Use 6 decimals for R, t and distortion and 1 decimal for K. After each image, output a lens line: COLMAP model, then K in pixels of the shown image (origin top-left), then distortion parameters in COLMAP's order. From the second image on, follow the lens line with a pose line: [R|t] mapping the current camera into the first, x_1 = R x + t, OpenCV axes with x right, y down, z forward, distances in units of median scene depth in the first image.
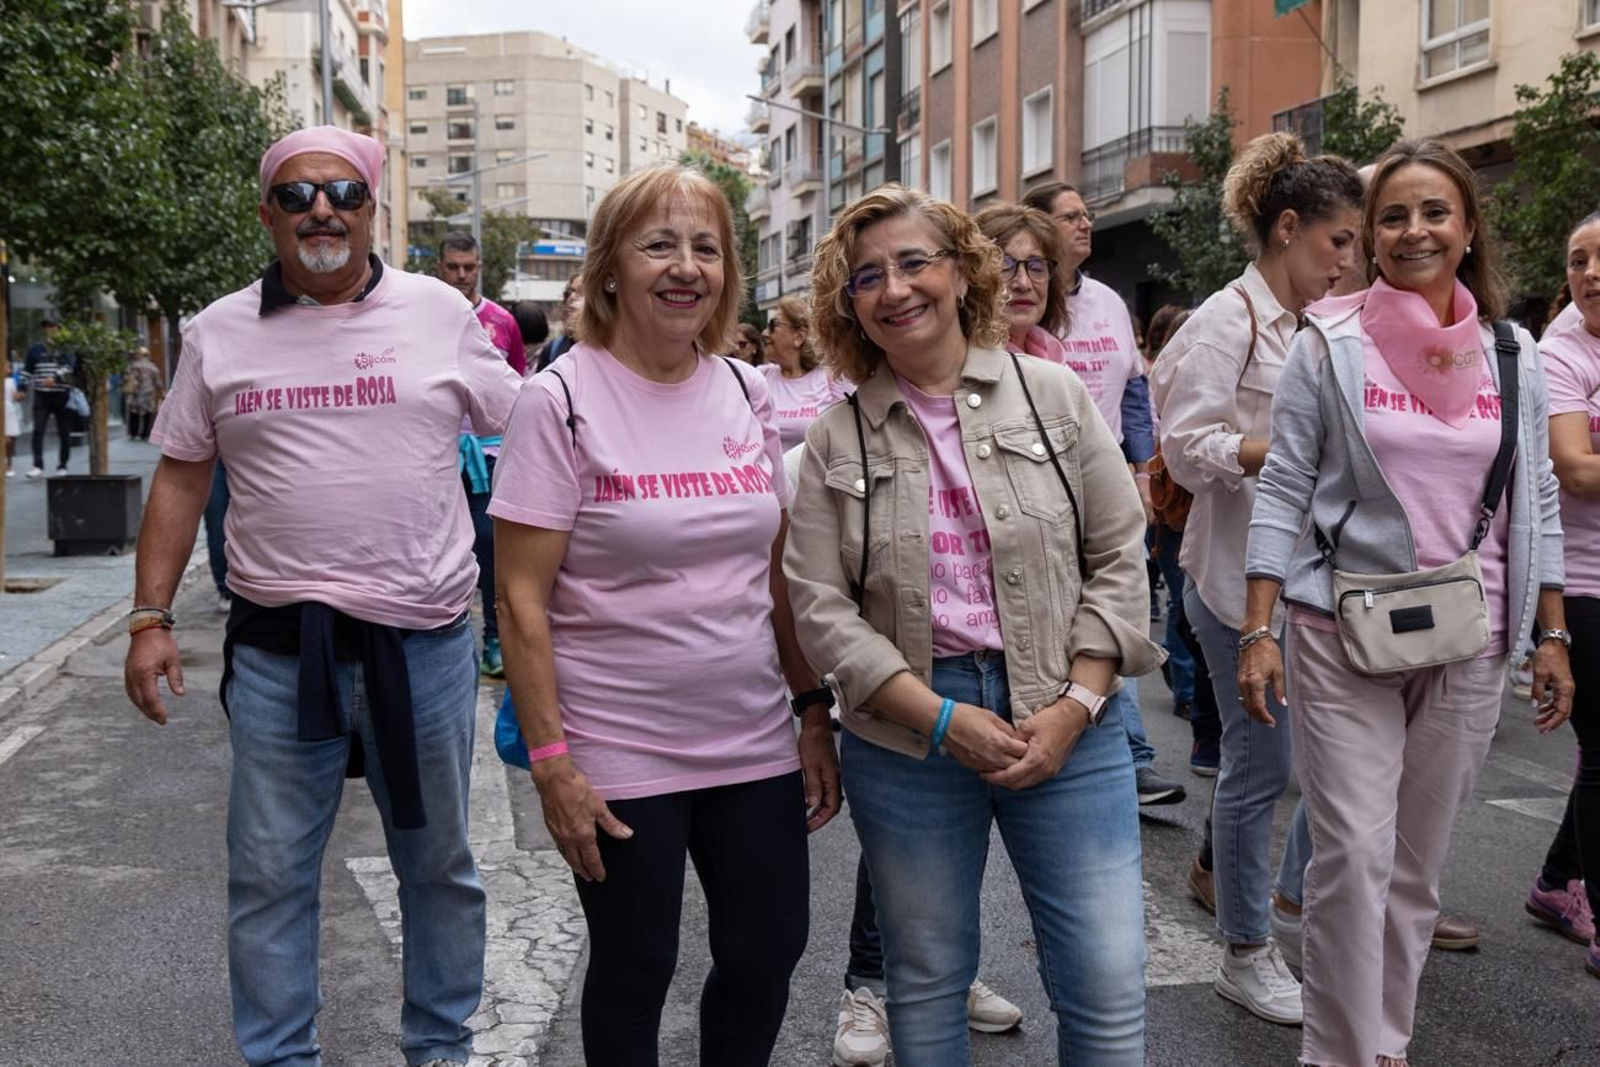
lens RADIAL K [[1940.0, 0, 800.0], [0, 1940.0, 533.5], [0, 0, 1]] dist [-0.007739, -0.012695]
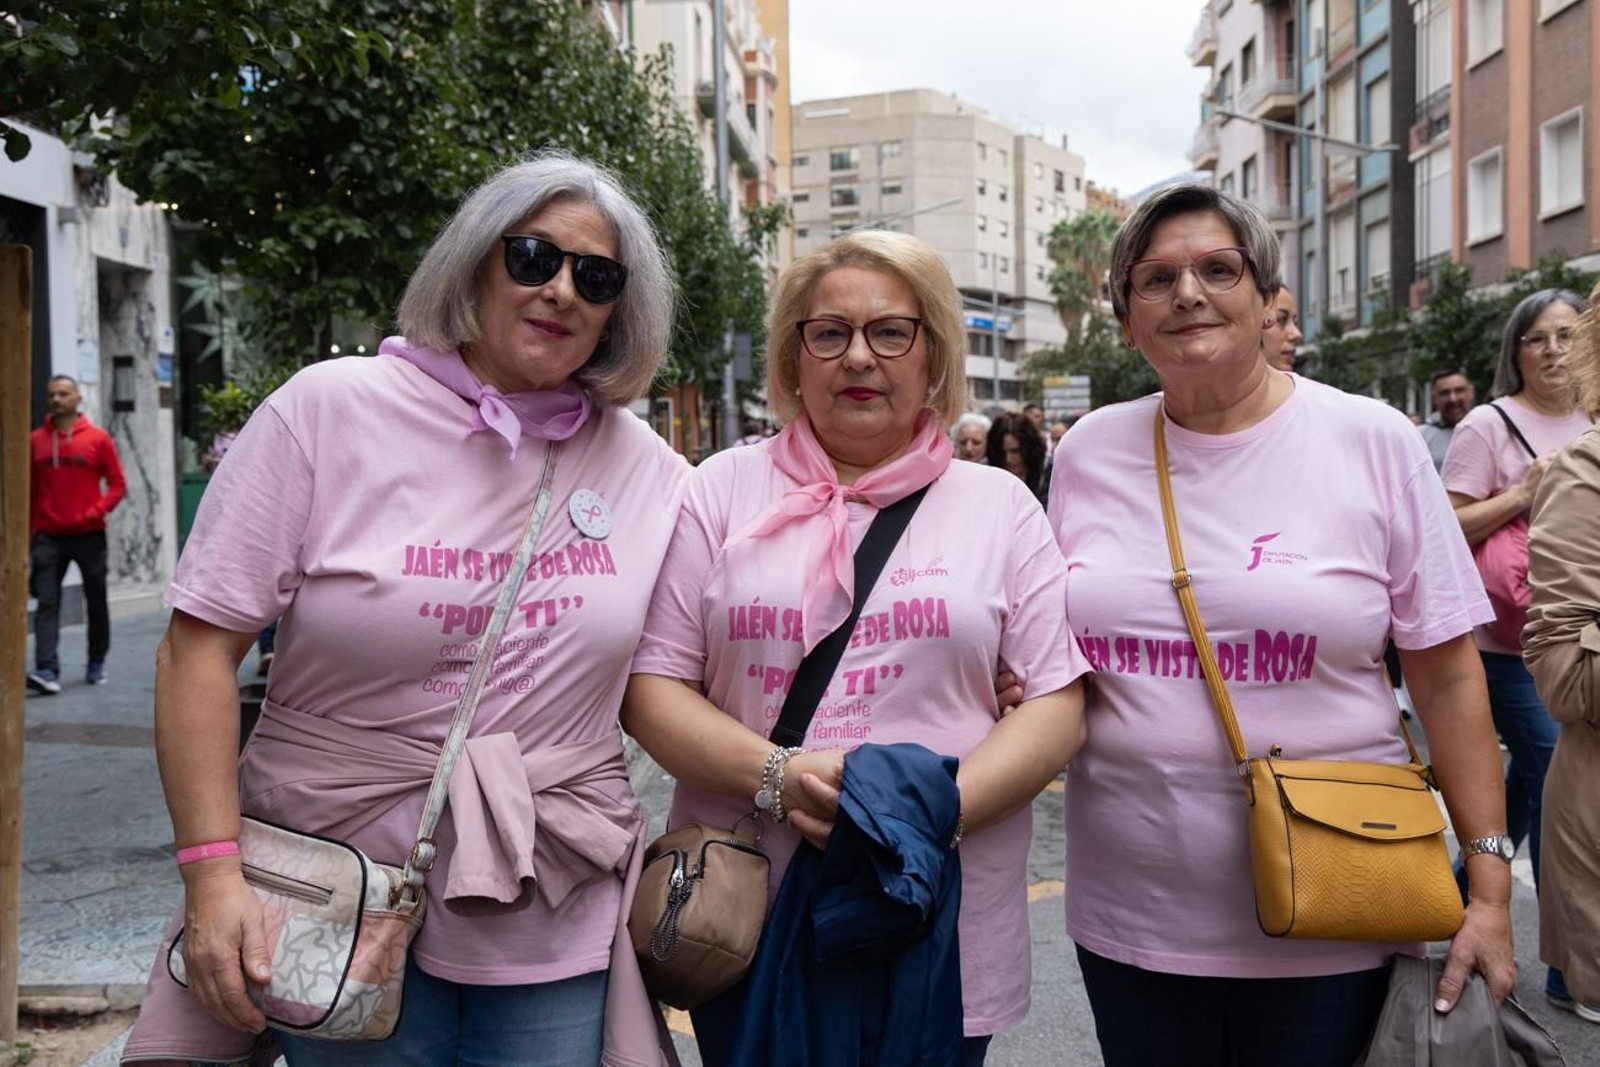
lens RADIAL K [[1718.2, 0, 800.0], [0, 1718.2, 533.5], [0, 0, 1]] dist [0.009361, -0.001457]
pose [[0.984507, -0.005483, -0.175260, -0.071508], [-0.000603, 0.999399, -0.034652, -0.022799], [0.175344, 0.034221, 0.983912, 0.255746]]
